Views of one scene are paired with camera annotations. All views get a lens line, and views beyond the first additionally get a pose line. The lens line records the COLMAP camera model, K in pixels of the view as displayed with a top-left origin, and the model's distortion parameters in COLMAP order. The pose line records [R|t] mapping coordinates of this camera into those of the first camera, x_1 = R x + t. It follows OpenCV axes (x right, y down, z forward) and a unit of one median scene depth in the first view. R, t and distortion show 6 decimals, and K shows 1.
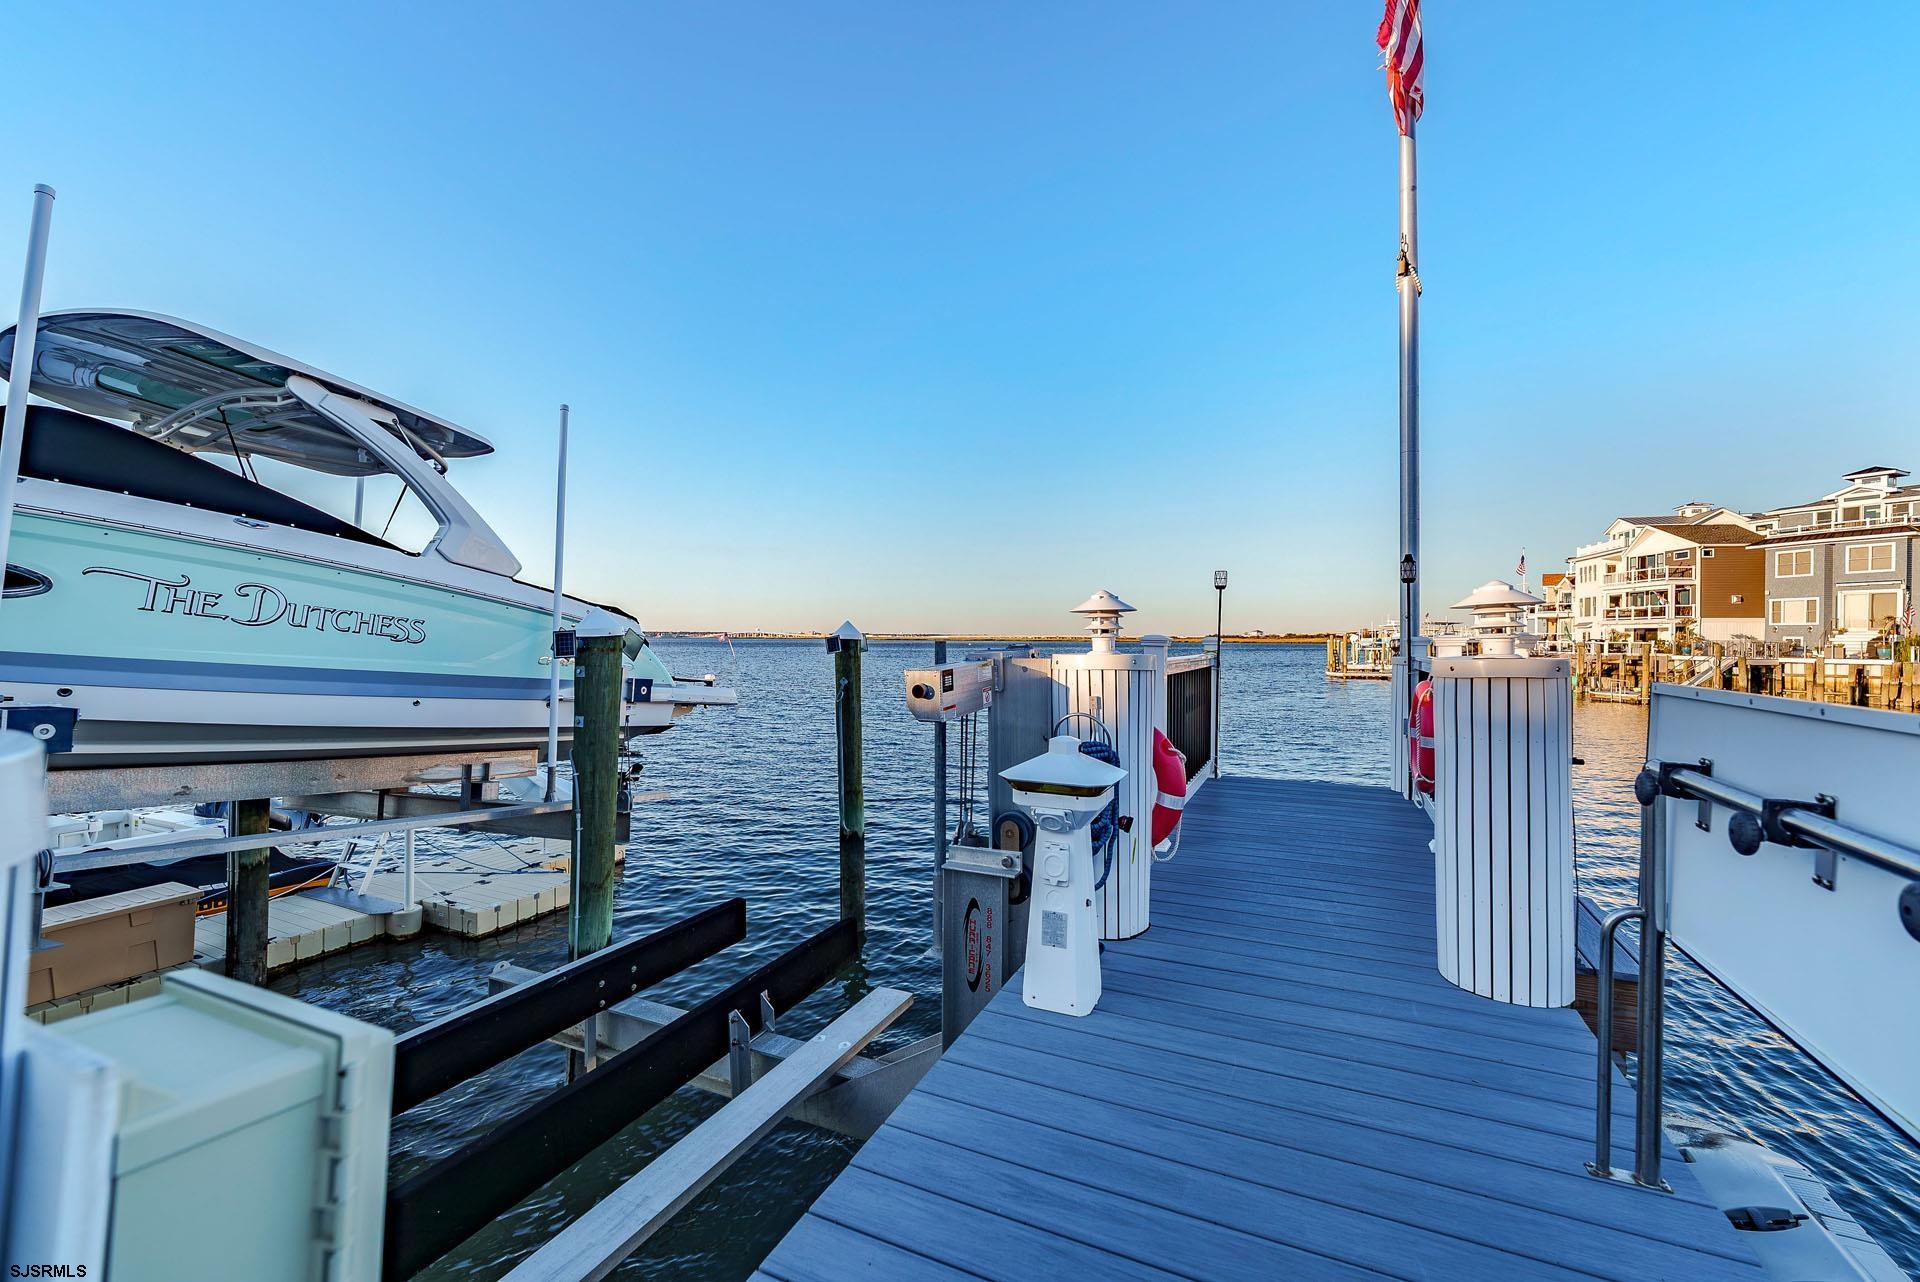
lens RADIAL K [[778.7, 0, 956.1], [0, 778.7, 636.8], [0, 0, 1]] dist [0.000646, 0.000476]
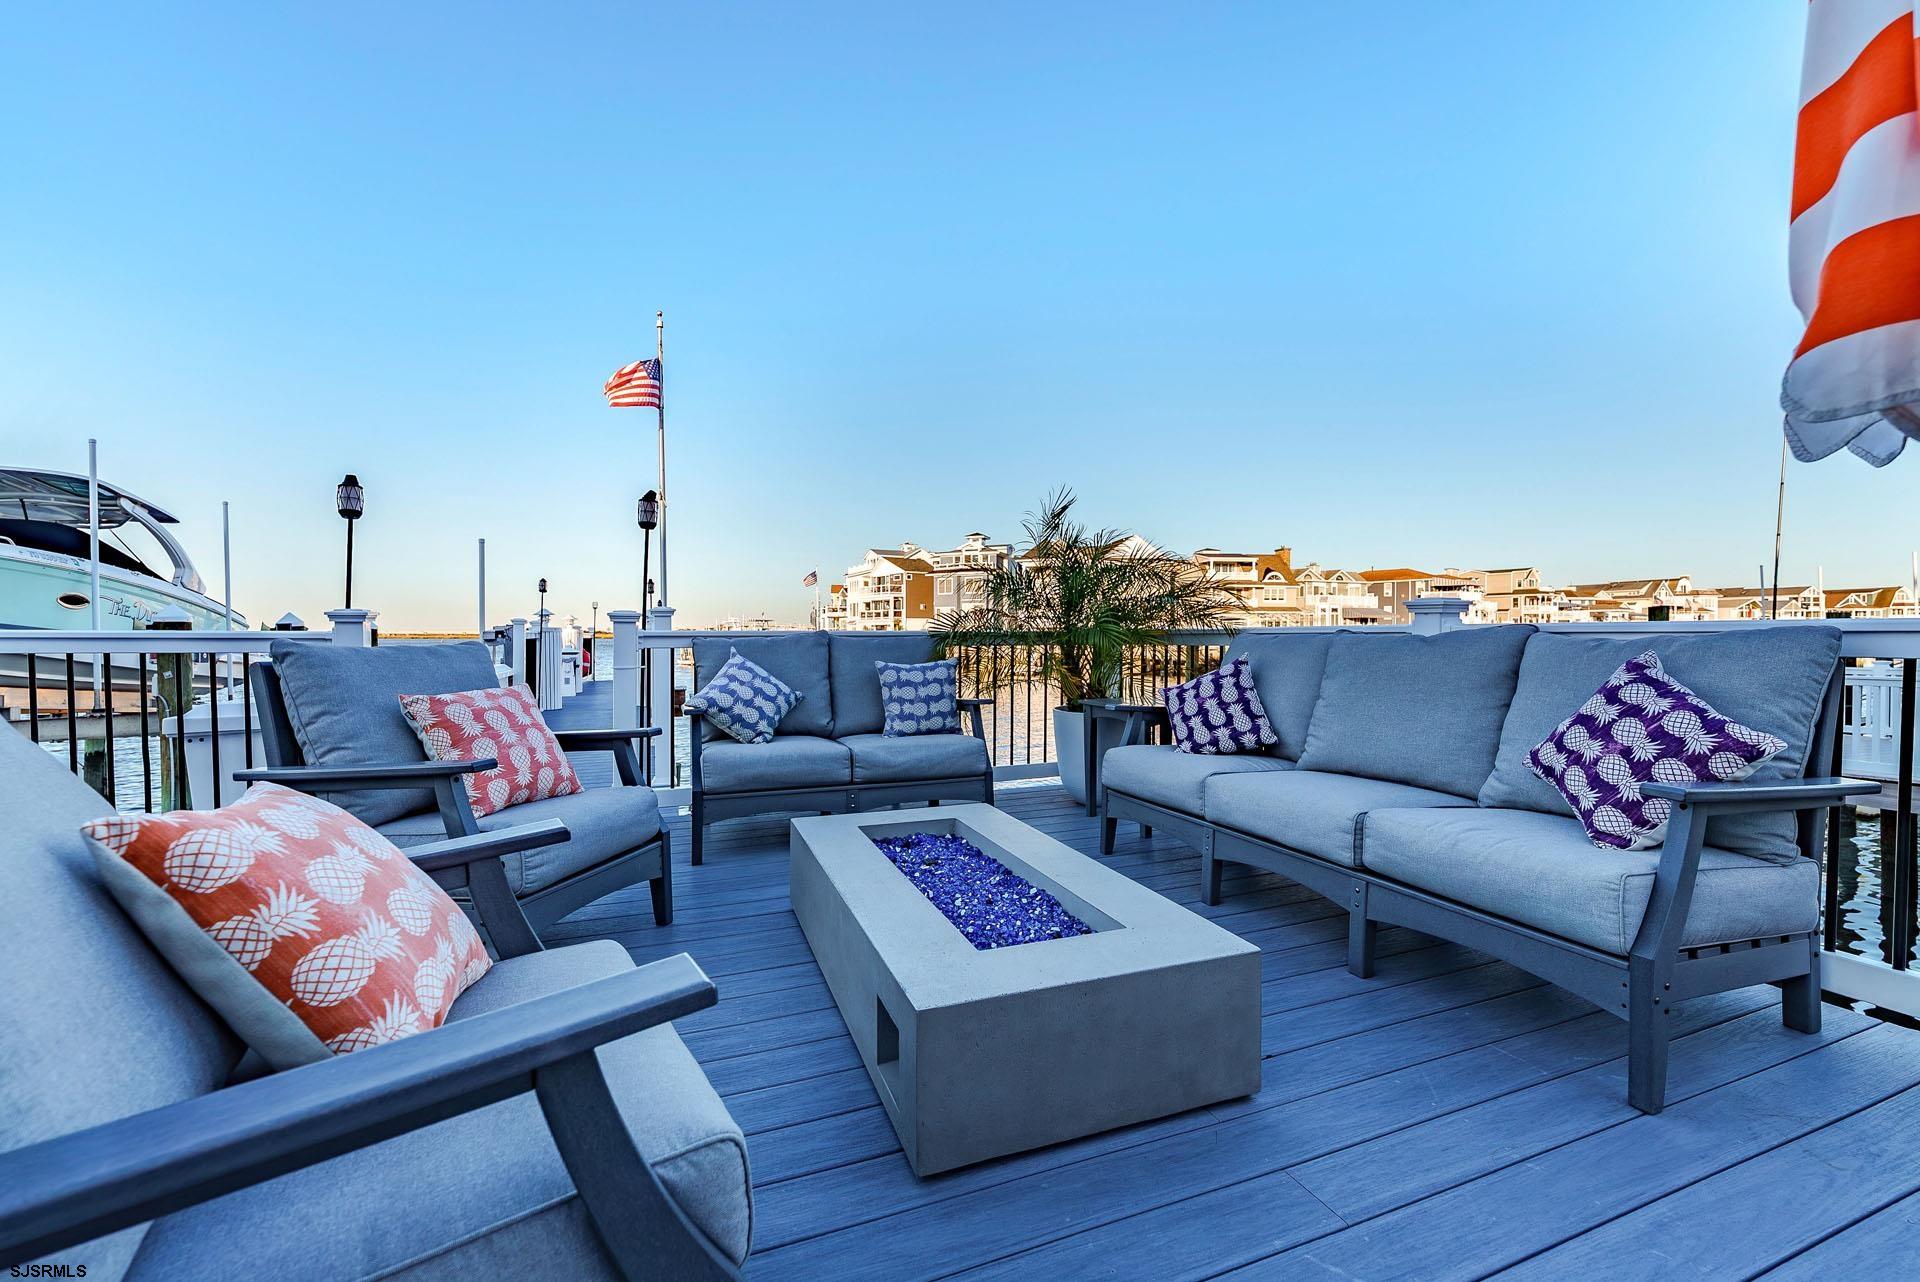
lens RADIAL K [[781.9, 0, 949.9], [0, 781.9, 636.5], [0, 0, 1]] dist [-0.001939, 0.000014]
pose [[0.720110, -0.006293, 0.693831, -0.067749], [0.002190, 0.999974, 0.006798, 0.001771], [-0.693857, -0.003376, 0.720105, -0.187478]]
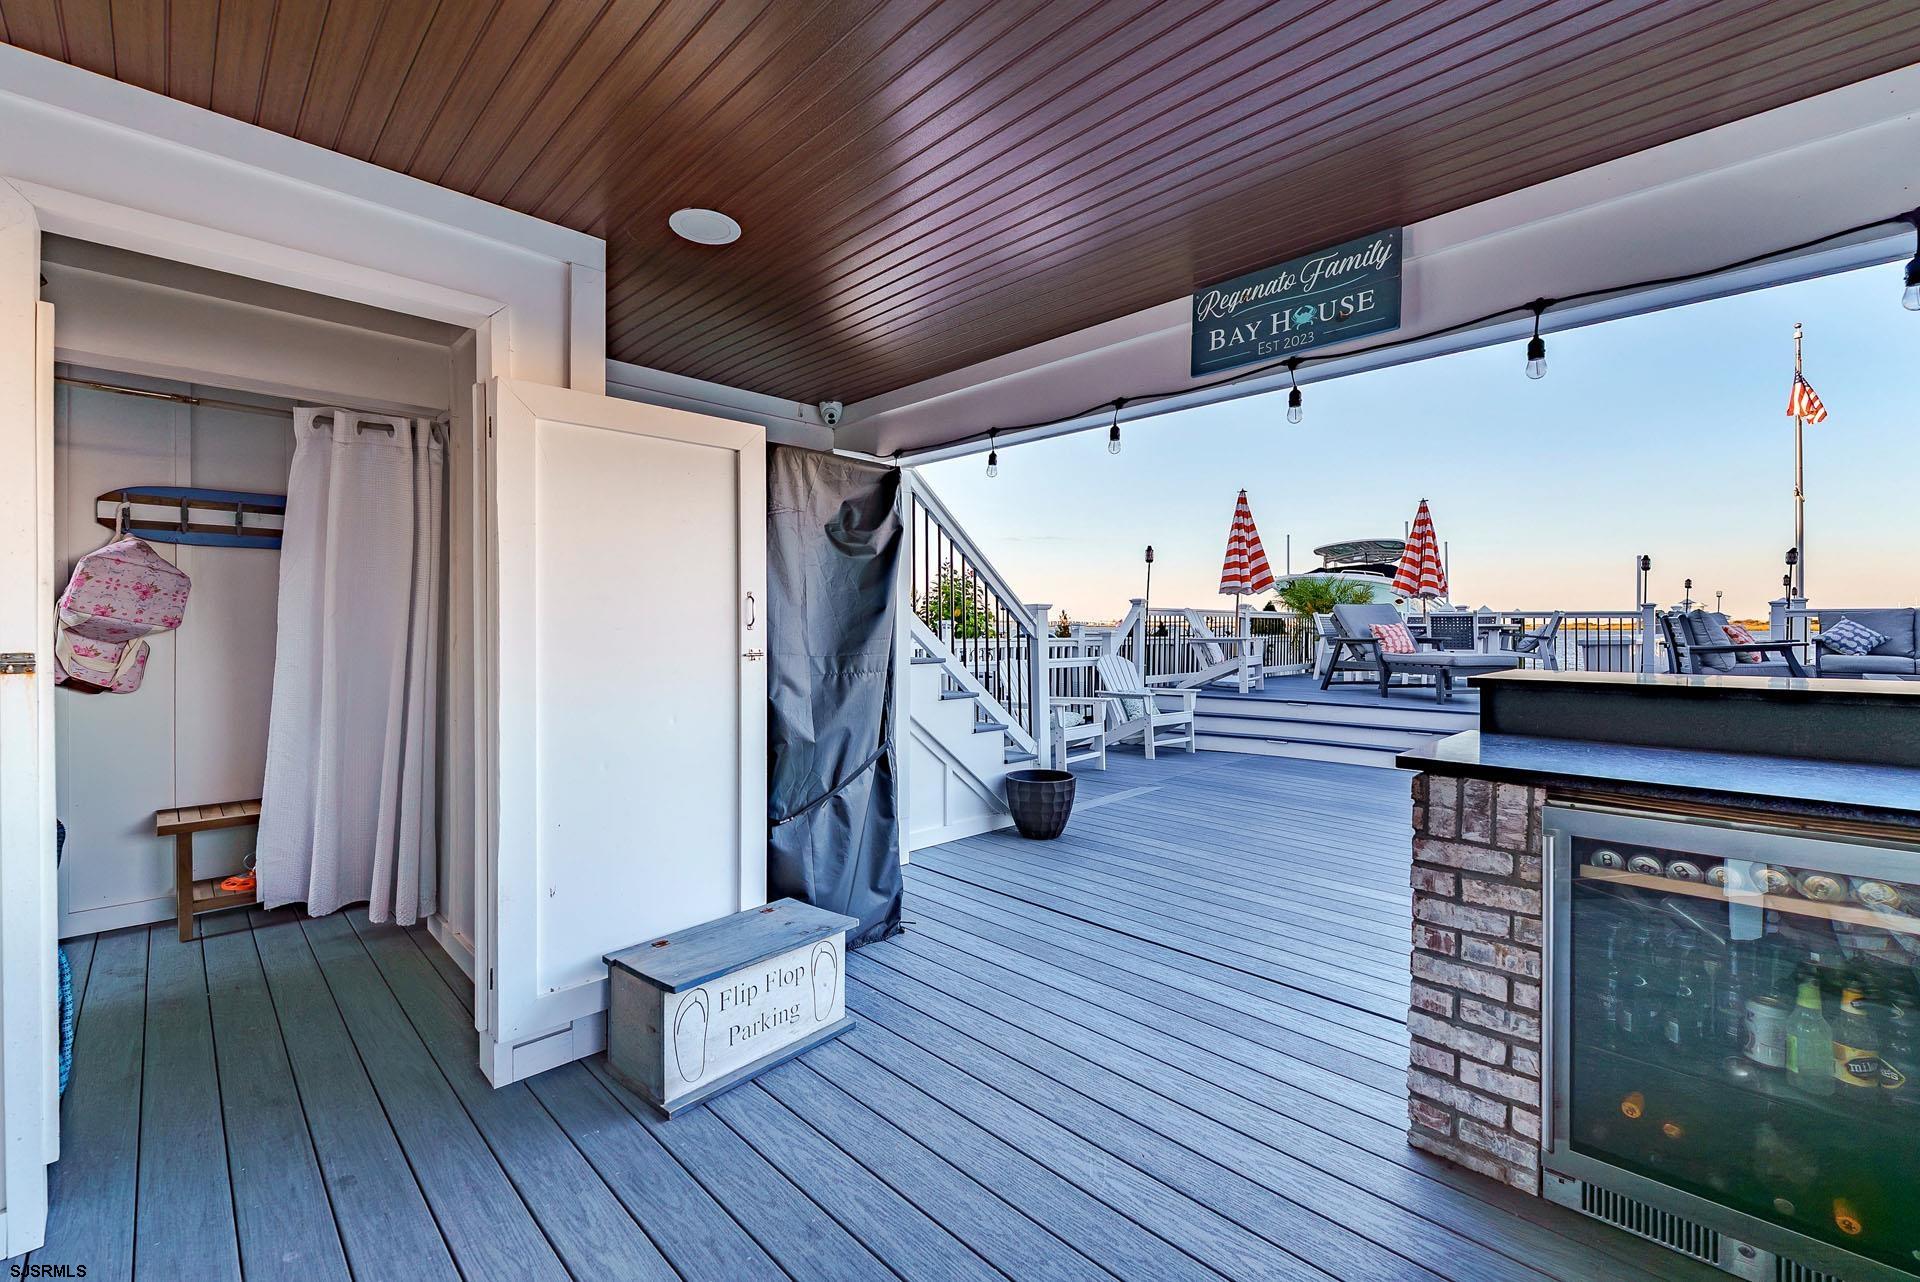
lens RADIAL K [[748.0, 0, 904.0], [0, 748.0, 630.0], [0, 0, 1]] dist [-0.000126, -0.003563]
pose [[0.891714, 0.006119, -0.452559, -0.127651], [-0.001712, 0.999947, 0.010148, 0.004484], [0.452597, -0.008275, 0.891677, -0.326581]]
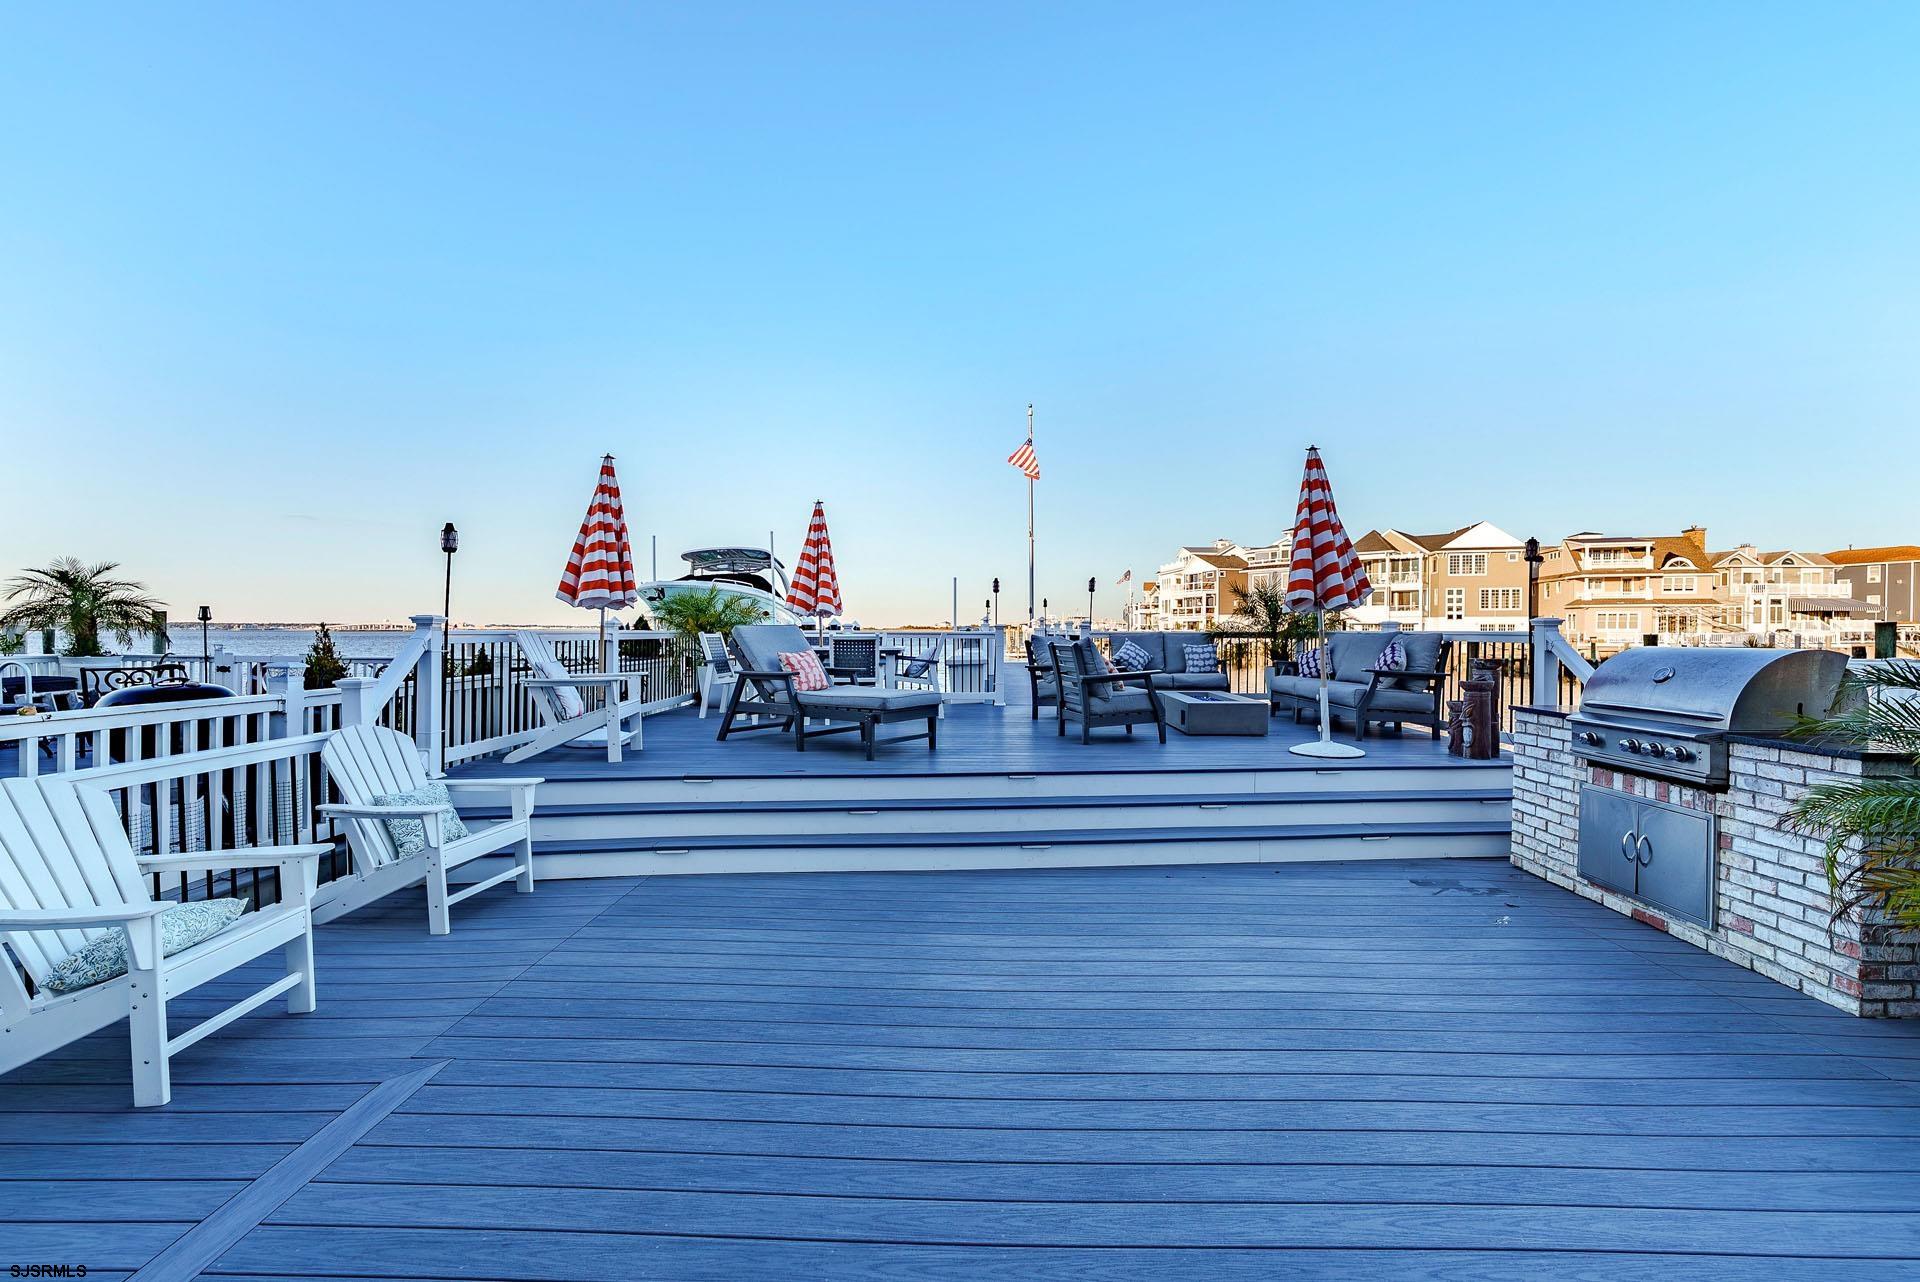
lens RADIAL K [[778.7, 0, 956.1], [0, 778.7, 636.8], [0, 0, 1]] dist [0.000646, 0.000476]
pose [[0.927748, -0.005885, 0.373162, -0.131456], [0.001459, 0.999925, 0.012142, 0.000742], [-0.373205, -0.010721, 0.927687, -0.269295]]
